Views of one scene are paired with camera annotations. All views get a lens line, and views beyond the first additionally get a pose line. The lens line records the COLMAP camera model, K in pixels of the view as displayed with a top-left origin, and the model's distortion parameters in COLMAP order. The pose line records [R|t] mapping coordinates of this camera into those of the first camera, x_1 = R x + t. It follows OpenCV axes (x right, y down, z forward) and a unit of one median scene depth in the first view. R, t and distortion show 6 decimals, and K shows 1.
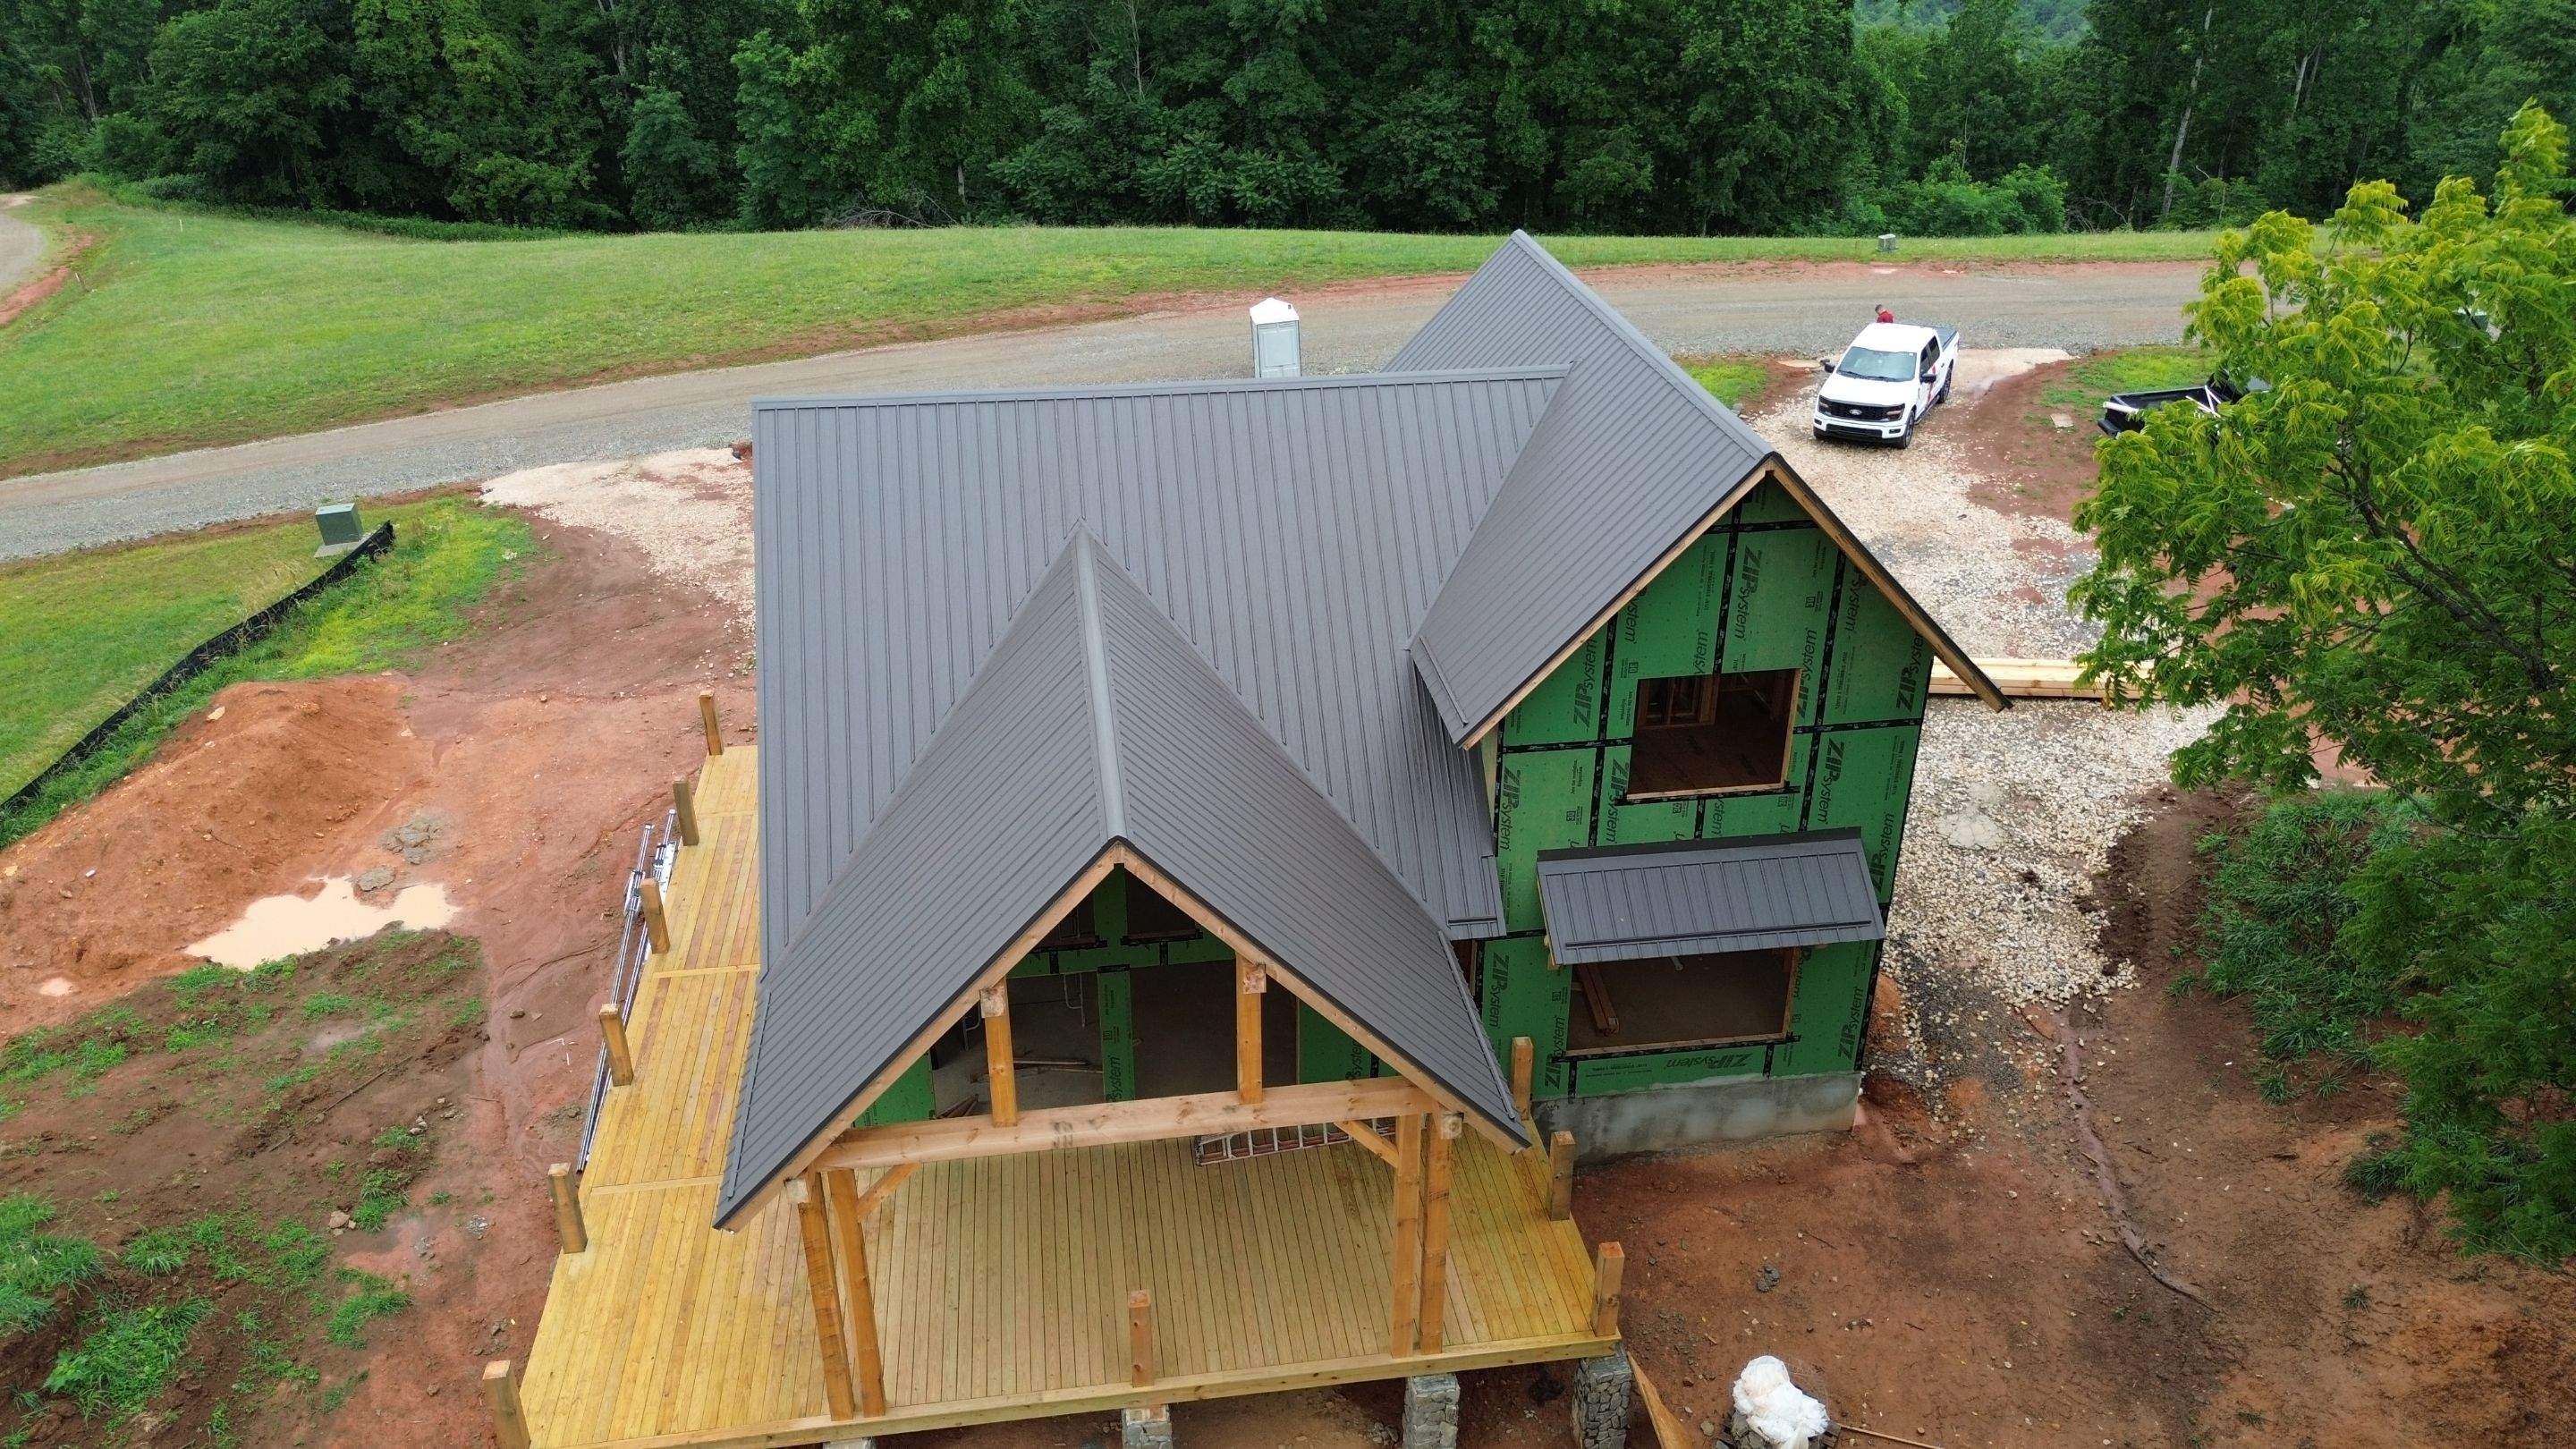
lens RADIAL K [[1831.8, 0, 1286.9], [0, 1831.8, 714.0], [0, 0, 1]] dist [0.059542, -0.047848]
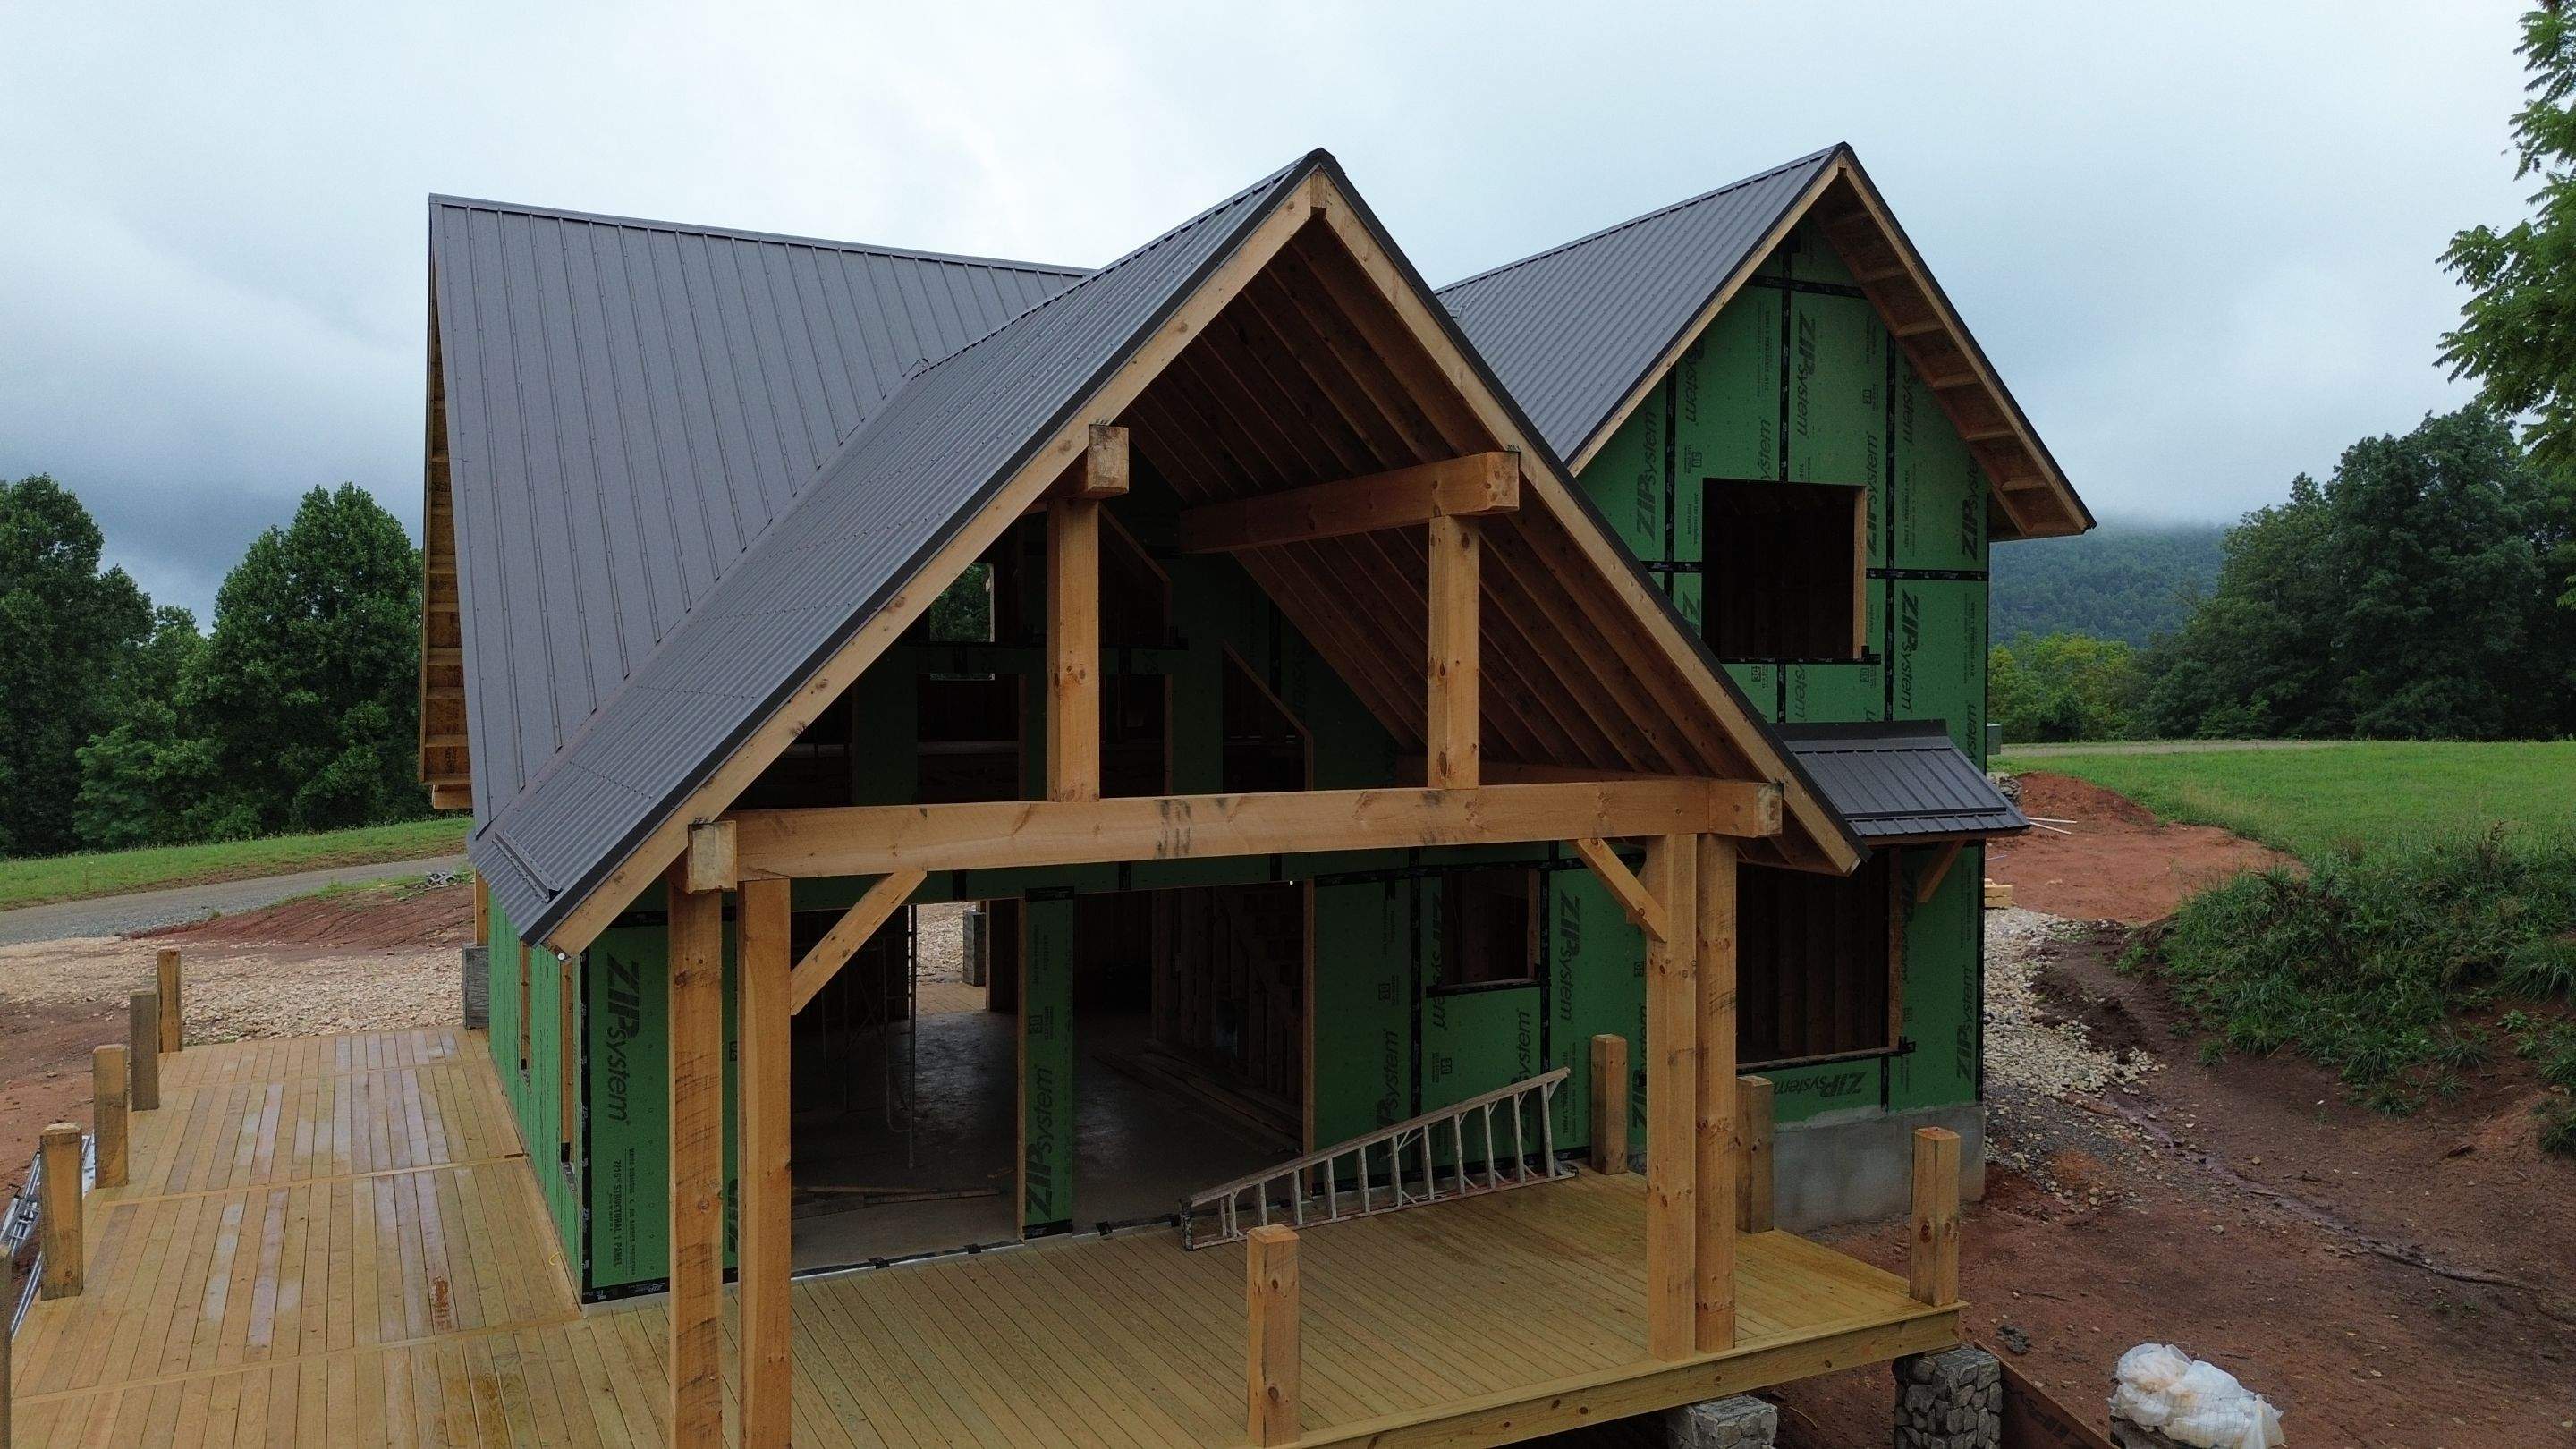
lens RADIAL K [[1828.3, 0, 1294.5], [0, 1828.3, 710.1], [0, 0, 1]] dist [0.061767, -0.049492]
pose [[0.945562, -0.005617, 0.325393, -0.171210], [0.146681, 0.899891, -0.410707, 0.274988], [-0.290511, 0.436078, 0.851727, 0.322431]]
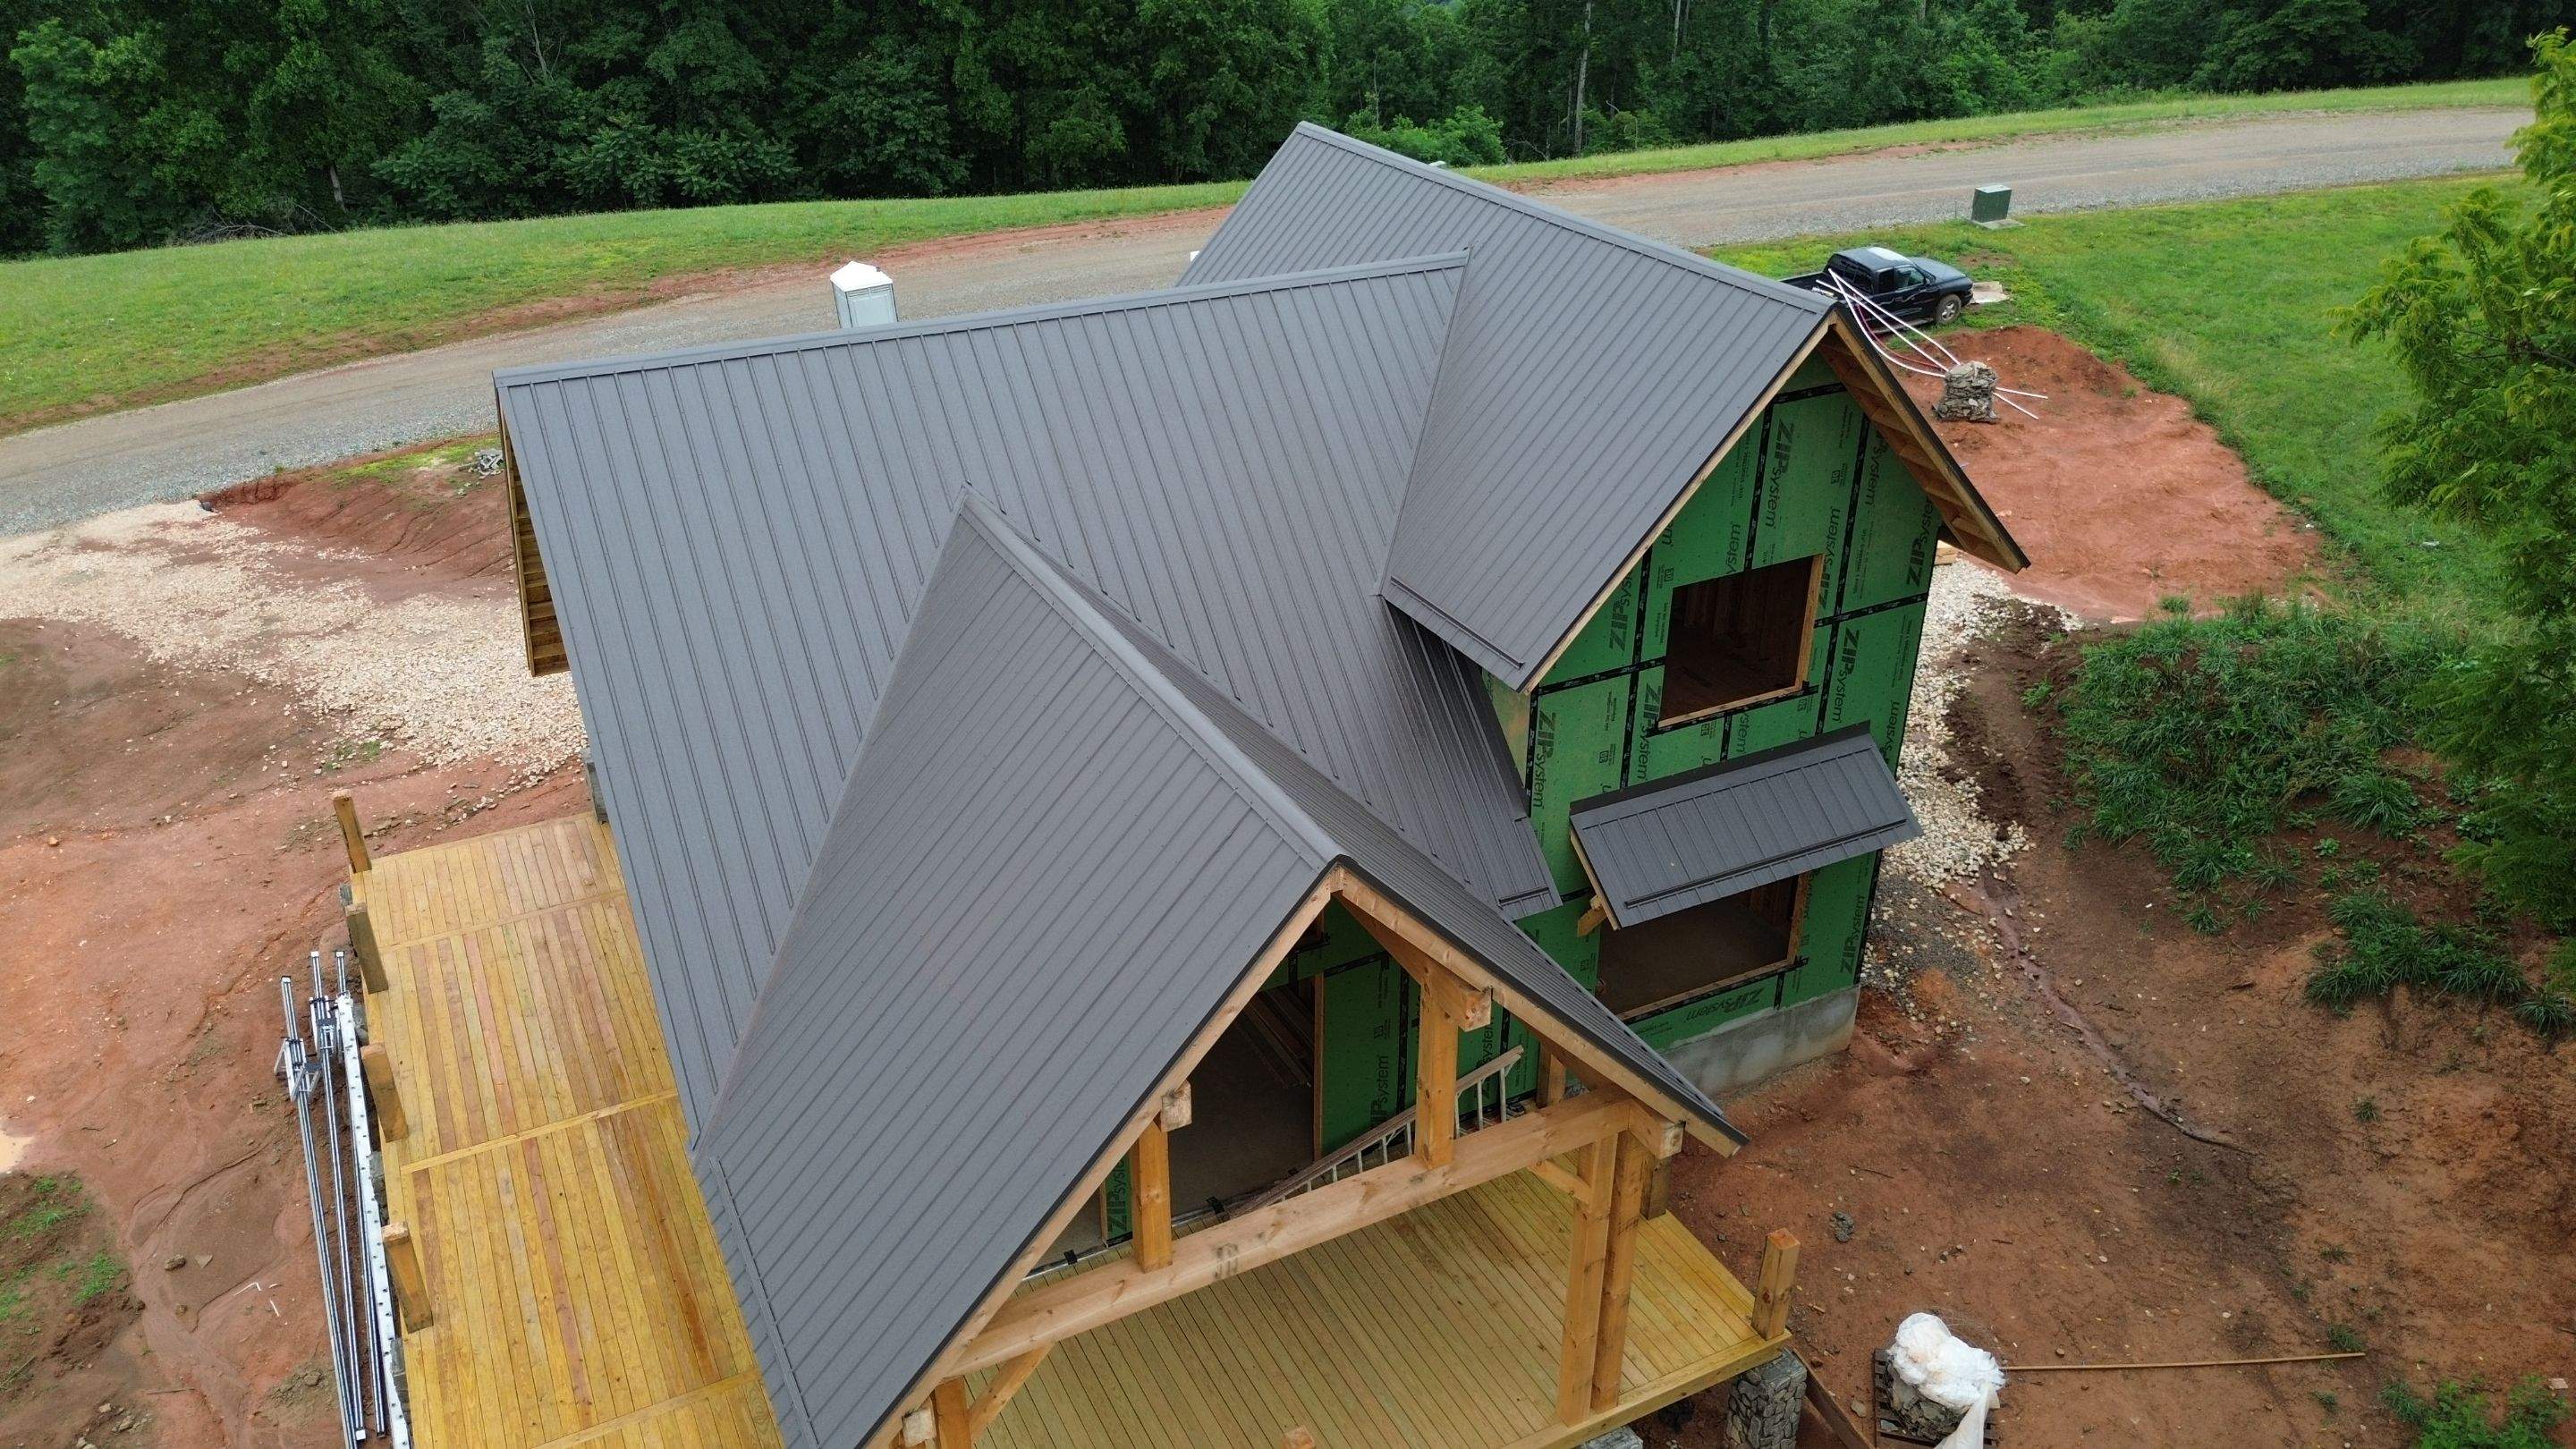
lens RADIAL K [[1831.8, 0, 1286.9], [0, 1831.8, 714.0], [0, 0, 1]] dist [0.059542, -0.047848]
pose [[0.945538, -0.149413, 0.289195, -0.182862], [0.147845, 0.988631, 0.027388, -0.008030], [-0.289999, 0.016860, 0.956878, 0.165498]]
